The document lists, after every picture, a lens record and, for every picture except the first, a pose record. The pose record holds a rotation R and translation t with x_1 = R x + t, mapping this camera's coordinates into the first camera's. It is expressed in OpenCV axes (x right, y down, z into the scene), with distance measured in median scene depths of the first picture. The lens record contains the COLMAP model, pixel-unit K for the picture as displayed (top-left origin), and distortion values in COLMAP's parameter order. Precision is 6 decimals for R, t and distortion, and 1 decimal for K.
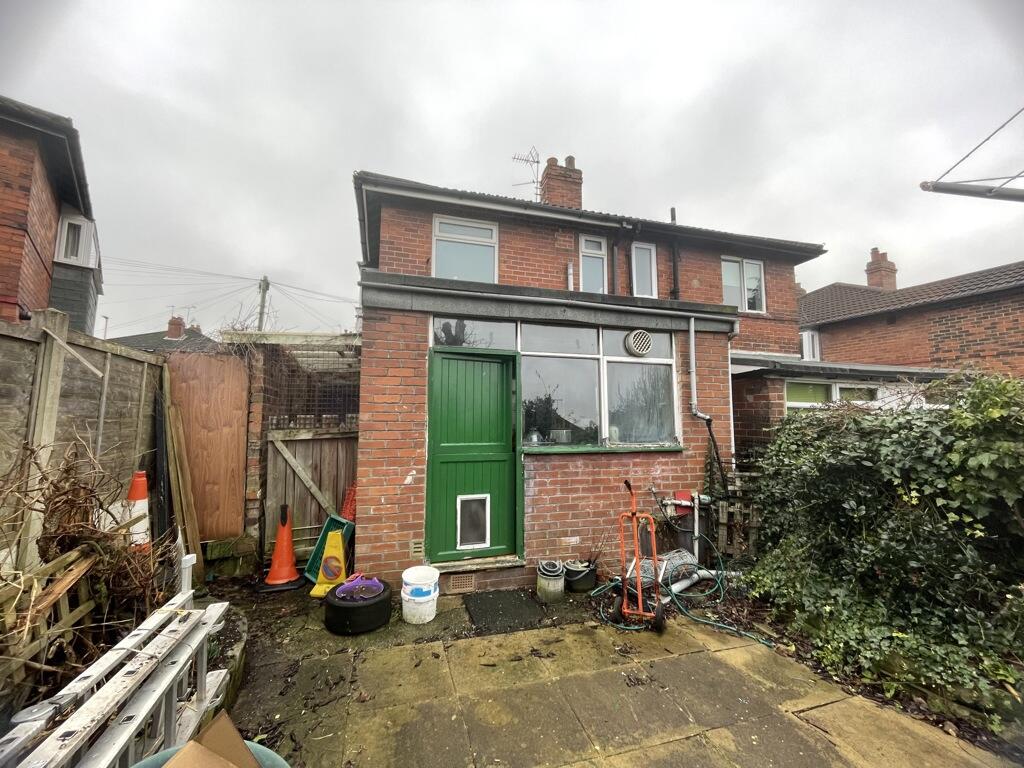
lens RADIAL K [[419.5, 0, 512.0], [0, 419.5, 381.0], [0, 0, 1]] dist [-0.000638, 0.000147]
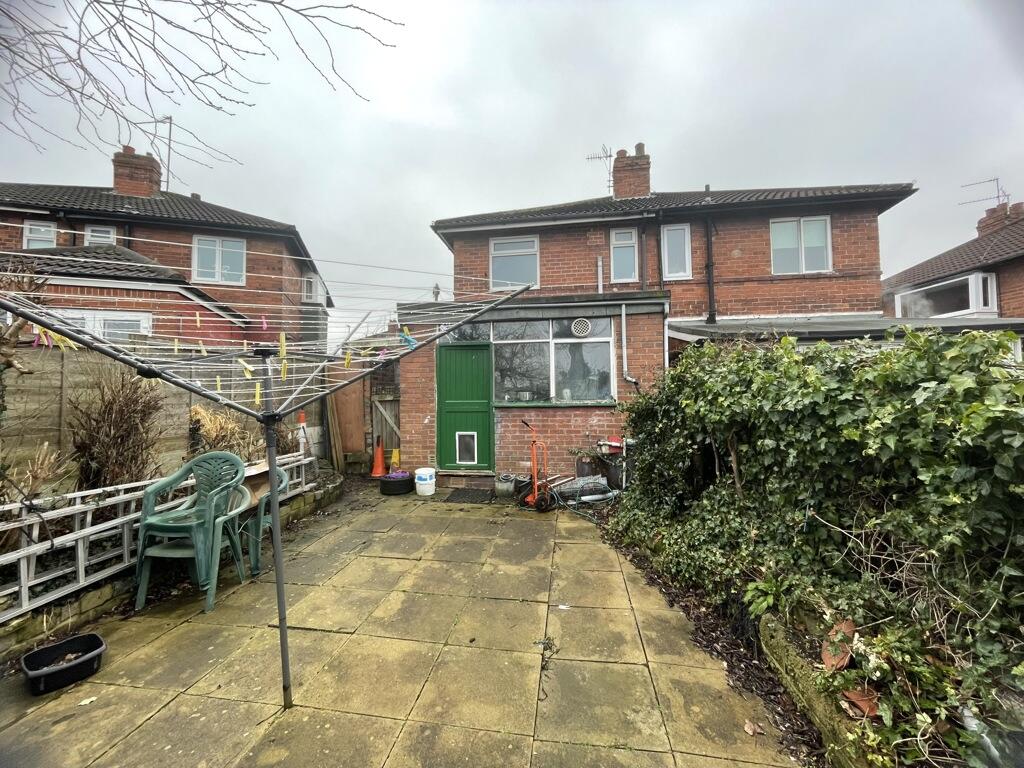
lens RADIAL K [[419.5, 0, 512.0], [0, 419.5, 381.0], [0, 0, 1]] dist [-0.000638, 0.000147]
pose [[0.904325, -0.030698, -0.425739, 0.699297], [0.054307, 0.997580, 0.043423, 0.010851], [0.423375, -0.062389, 0.903804, -0.352972]]
